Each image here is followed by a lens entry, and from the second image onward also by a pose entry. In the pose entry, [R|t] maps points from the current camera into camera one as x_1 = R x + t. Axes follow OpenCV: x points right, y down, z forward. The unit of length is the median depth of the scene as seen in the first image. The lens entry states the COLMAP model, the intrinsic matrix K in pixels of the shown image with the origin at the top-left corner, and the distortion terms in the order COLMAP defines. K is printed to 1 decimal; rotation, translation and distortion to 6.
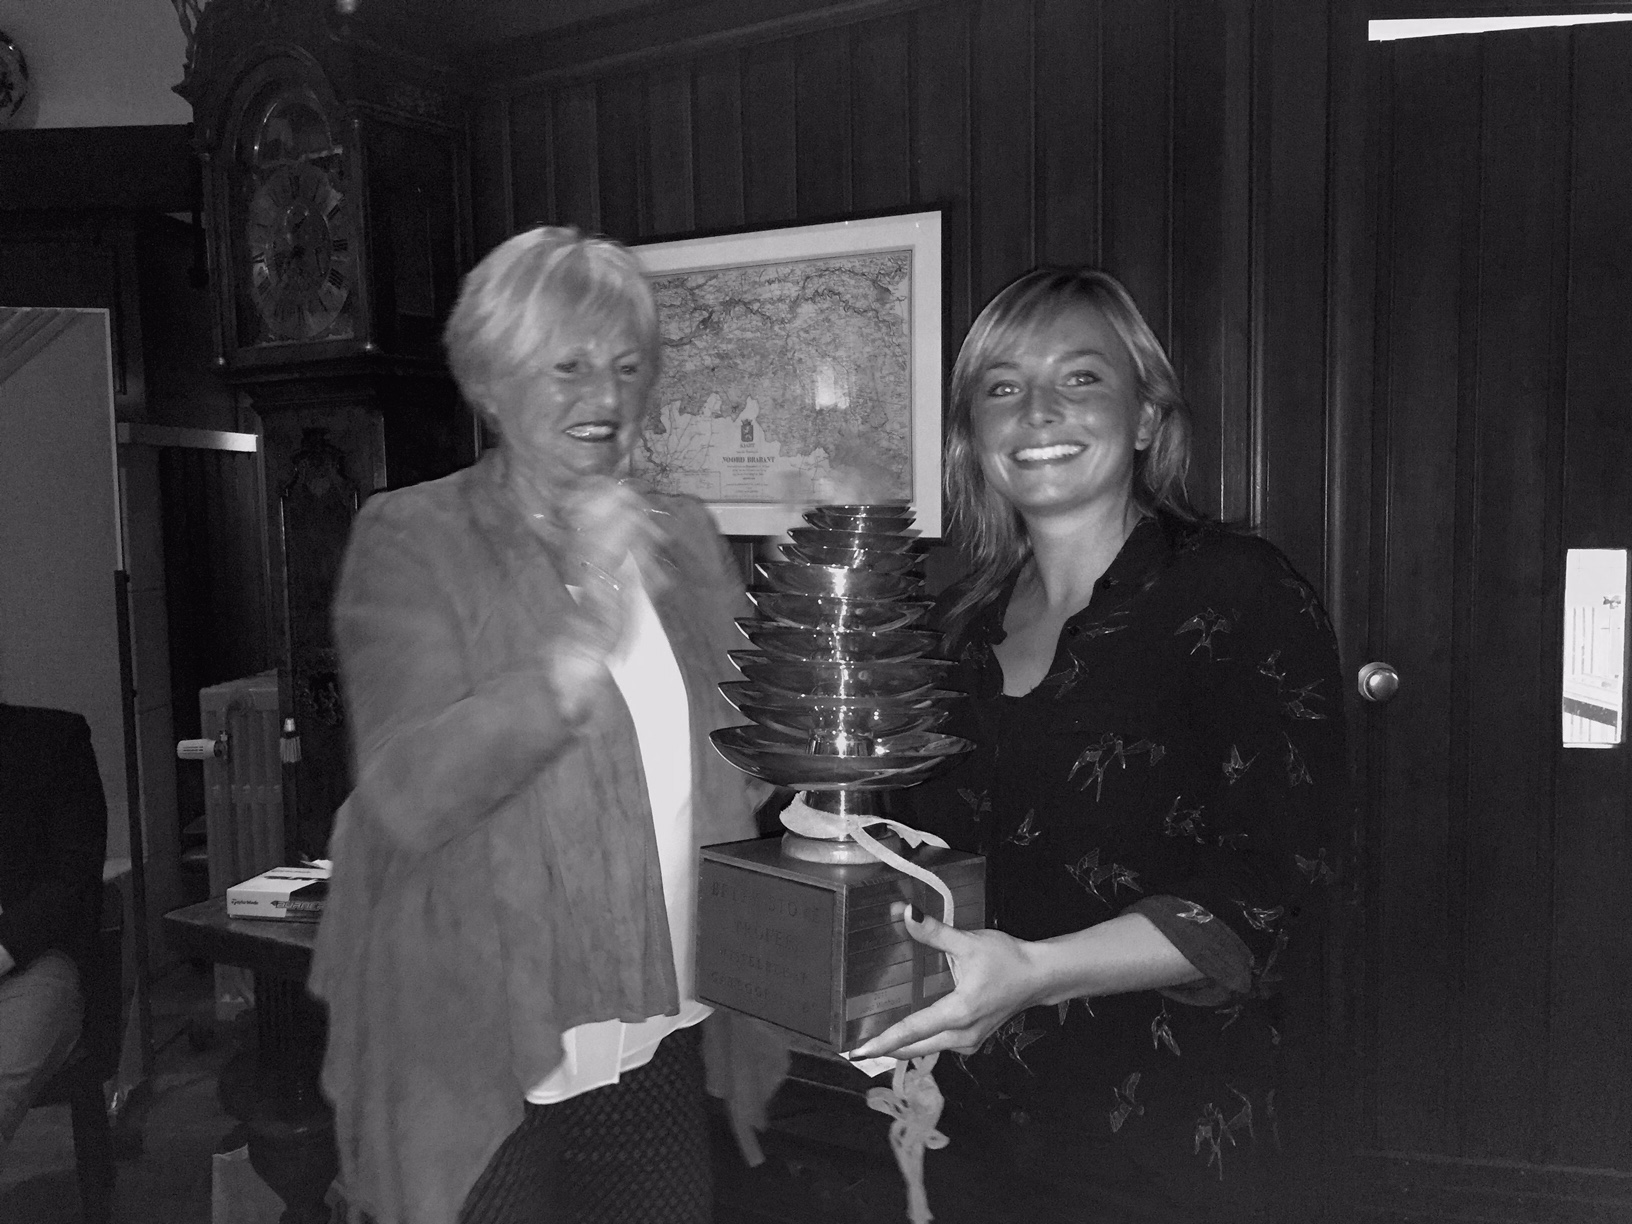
lens RADIAL K [[1425.7, 0, 753.7], [0, 1425.7, 620.3], [0, 0, 1]] dist [0.094957, -0.116617]
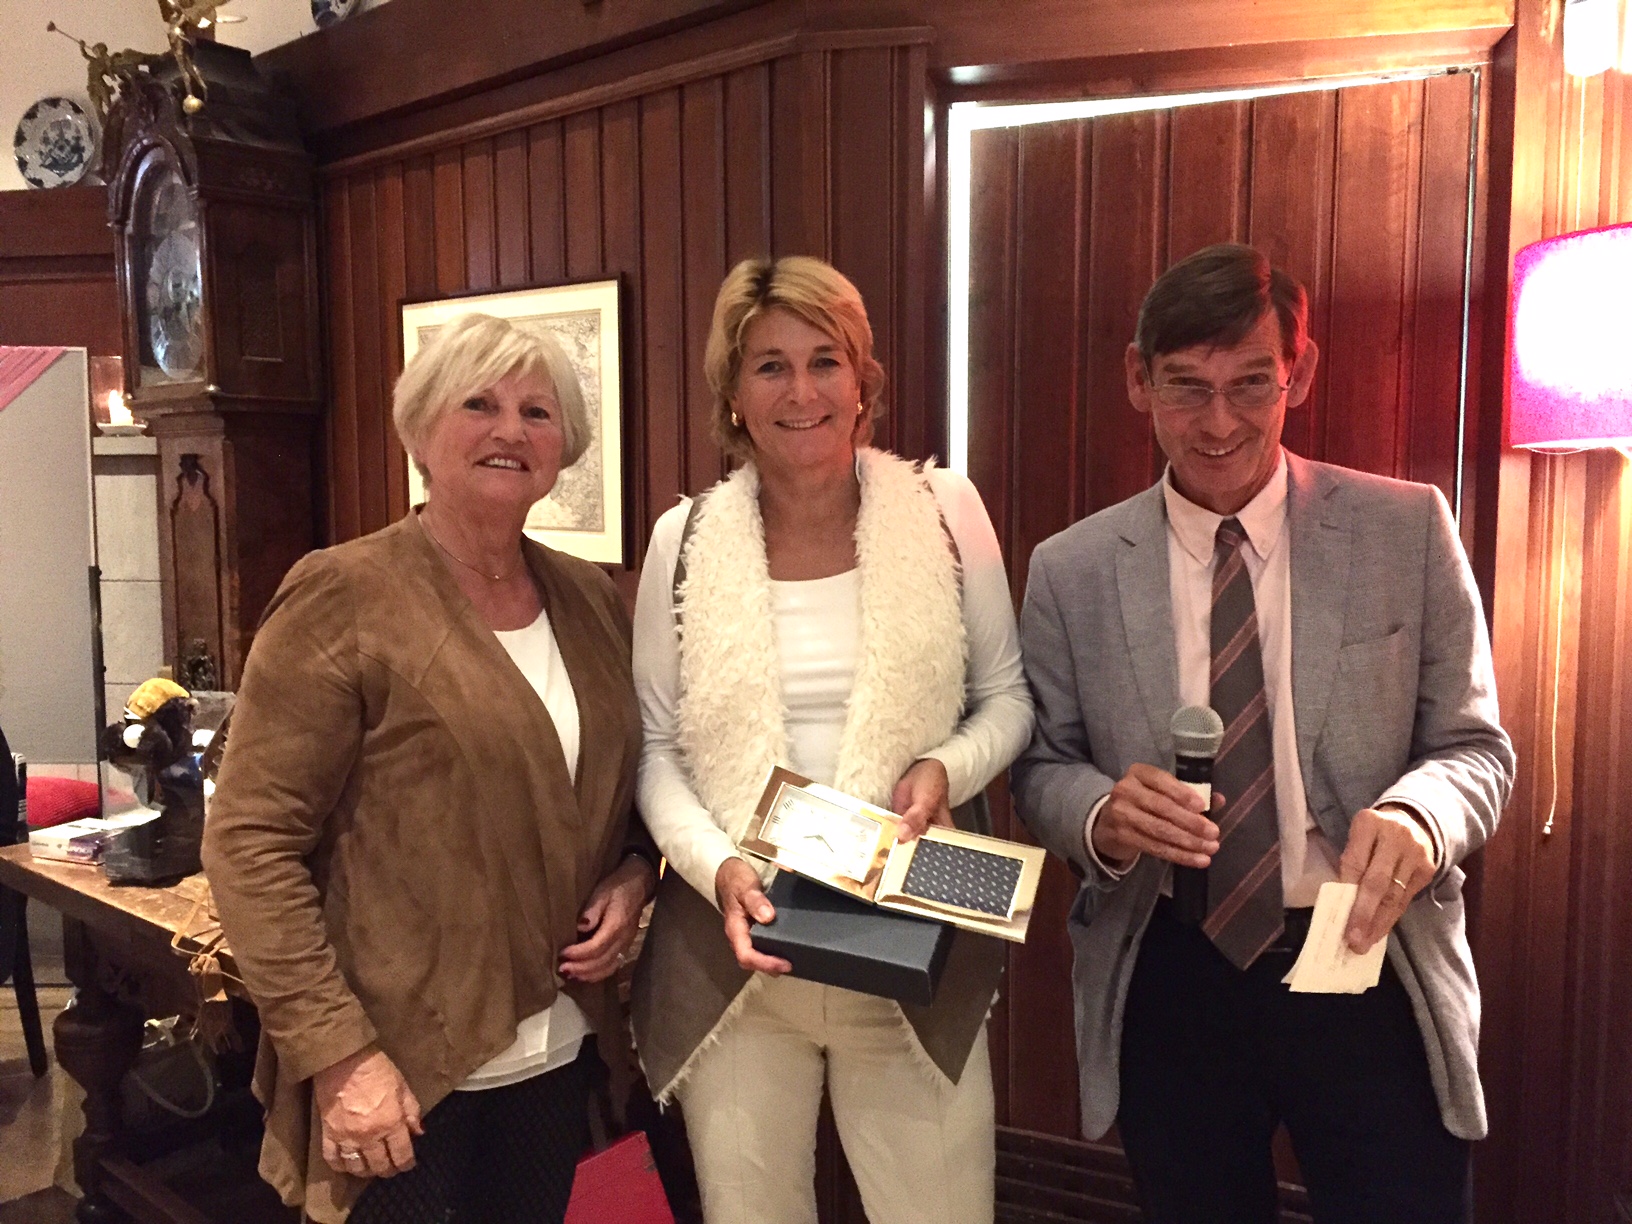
lens RADIAL K [[1425.7, 0, 747.0], [0, 1425.7, 613.4], [0, 0, 1]] dist [0.094957, -0.116617]
pose [[0.983797, 0.033875, -0.176055, 0.392136], [-0.034177, 0.999415, 0.001316, -0.020351], [0.175996, 0.004723, 0.984379, -0.098440]]
